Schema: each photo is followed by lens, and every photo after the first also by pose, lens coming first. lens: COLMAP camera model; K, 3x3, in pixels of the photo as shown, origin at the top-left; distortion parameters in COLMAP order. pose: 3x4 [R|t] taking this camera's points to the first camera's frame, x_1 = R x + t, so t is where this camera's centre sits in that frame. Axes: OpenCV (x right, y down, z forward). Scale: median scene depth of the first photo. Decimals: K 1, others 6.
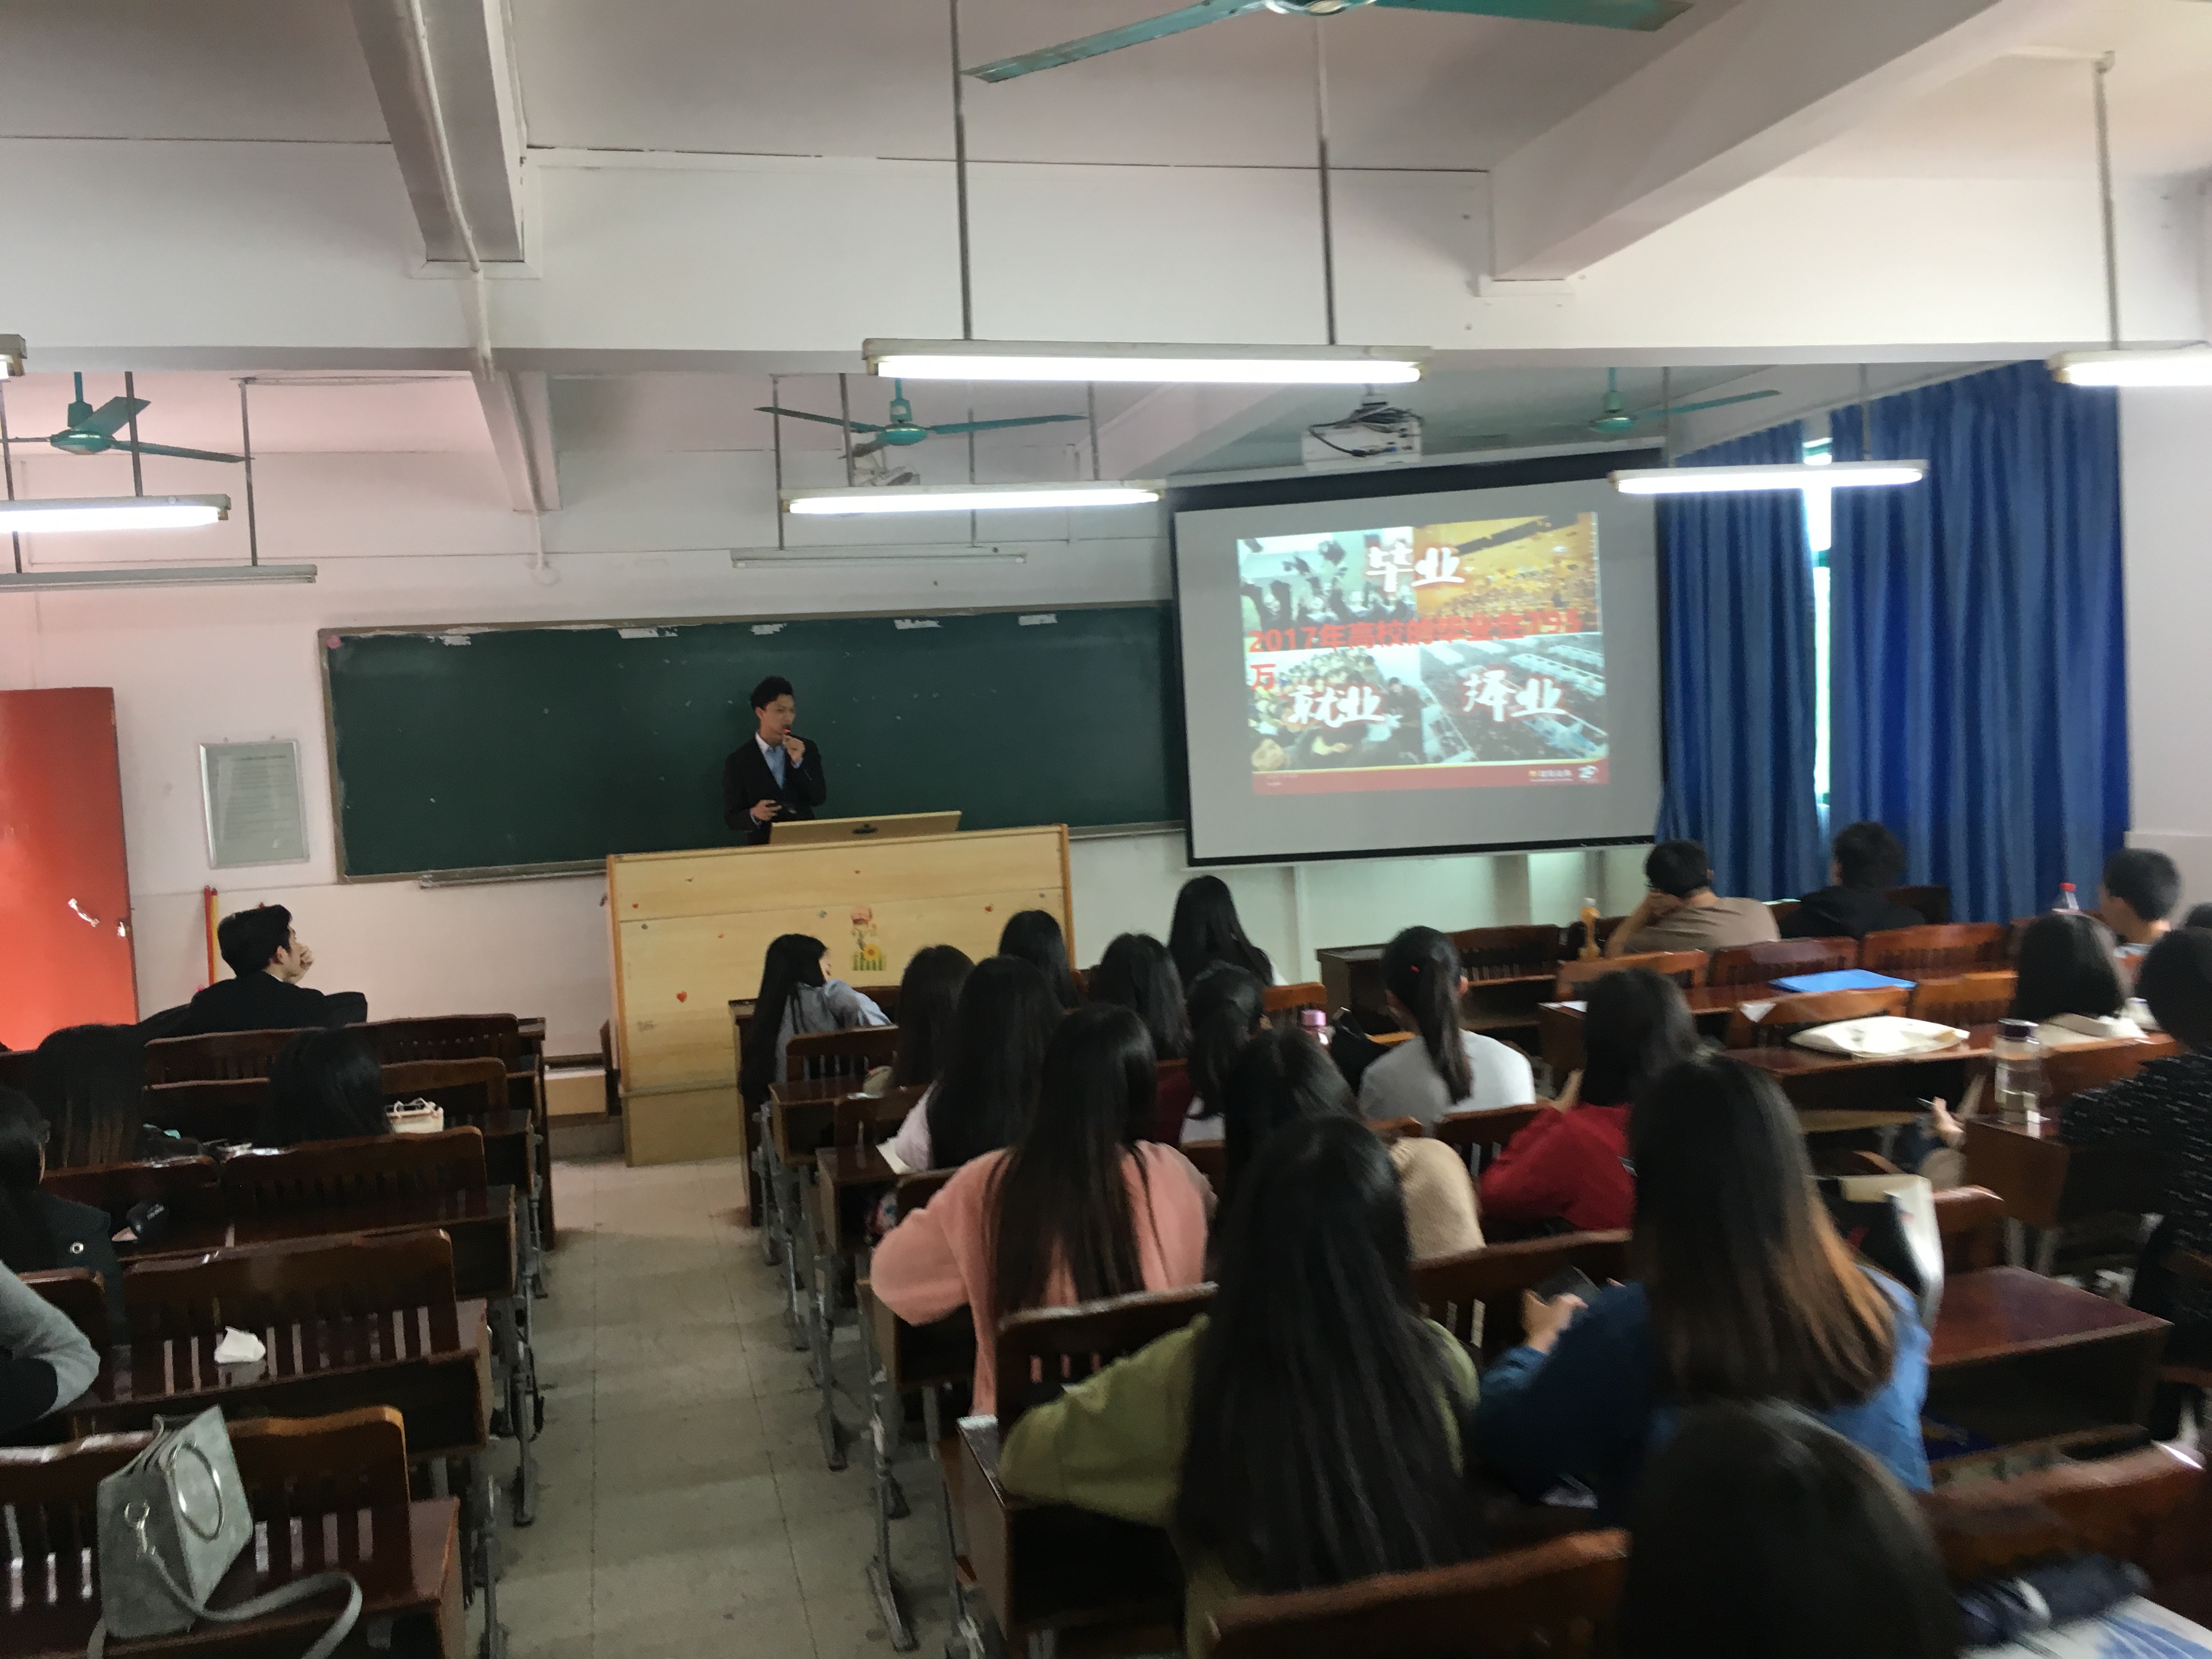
lens RADIAL K [[1877.9, 0, 1106.0], [0, 1877.9, 829.5], [0, 0, 1]] dist [0.044188, -0.007608]
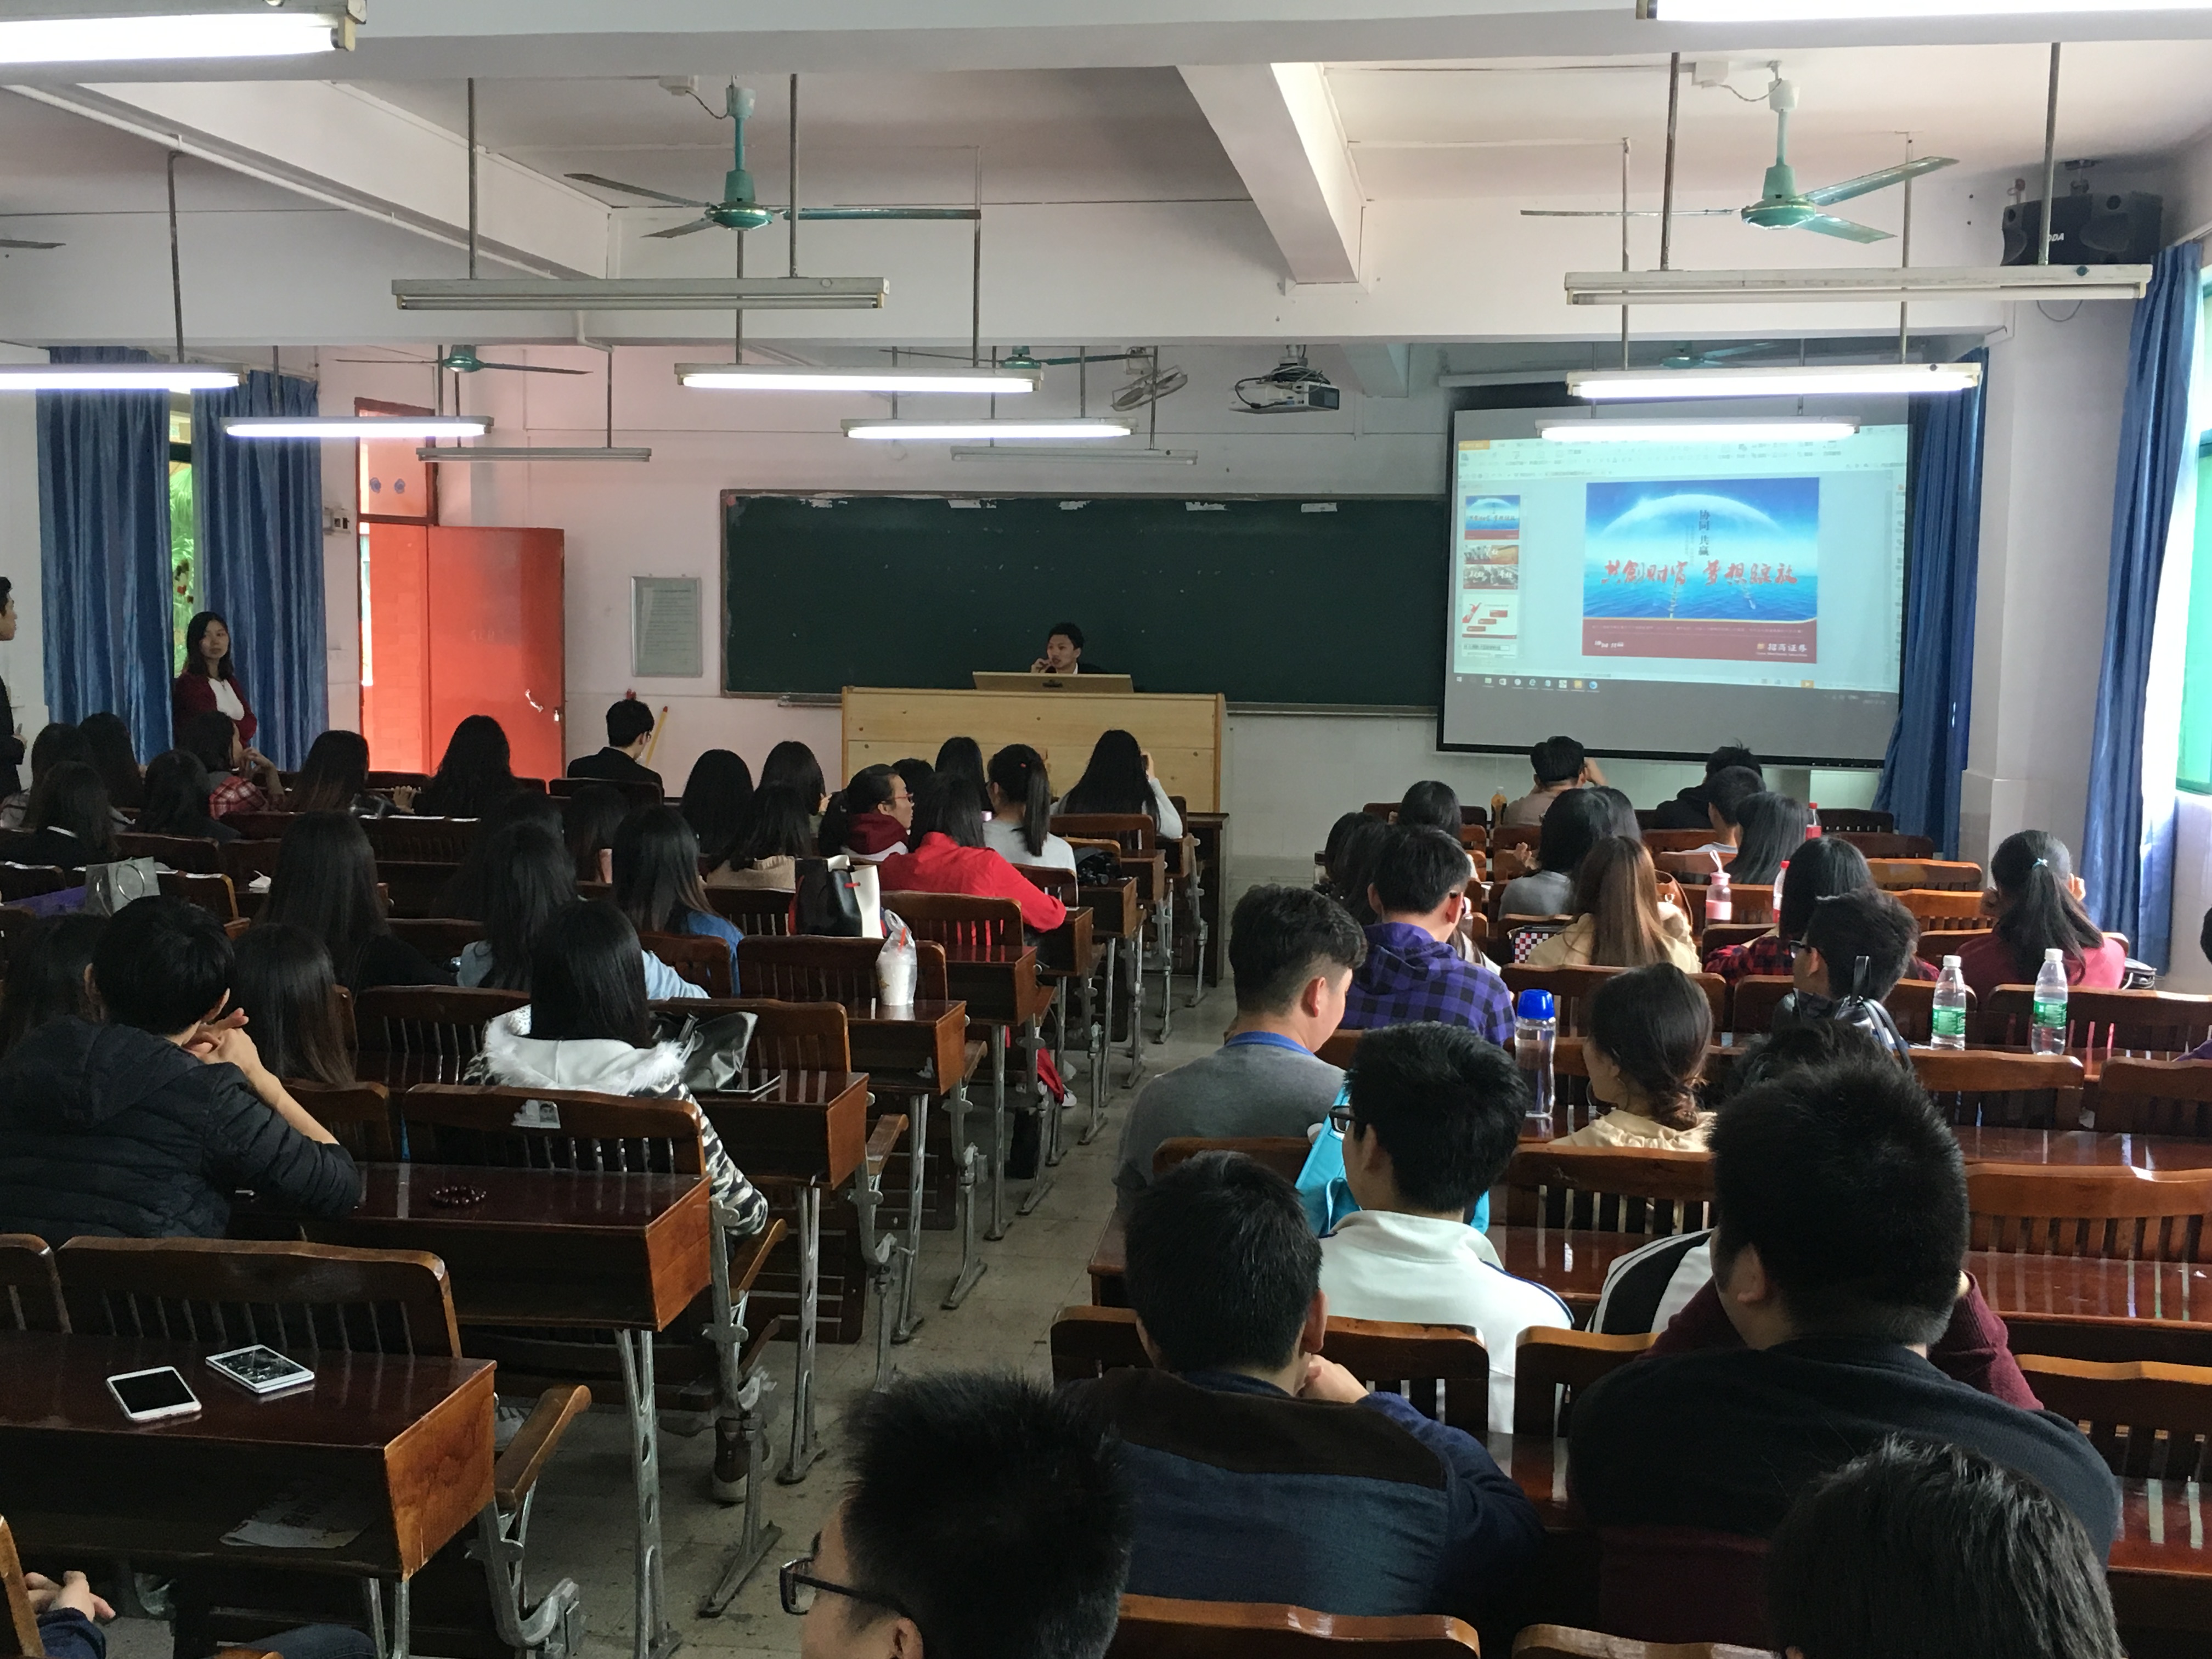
lens RADIAL K [[2396.4, 0, 1109.0], [0, 2396.4, 745.9], [0, 0, 1]] dist [0.059190, 0.025103]
pose [[0.909499, 0.090436, -0.405750, 0.491884], [-0.084997, 0.995885, 0.031446, -0.010821], [0.406924, 0.005888, 0.913443, -0.345032]]
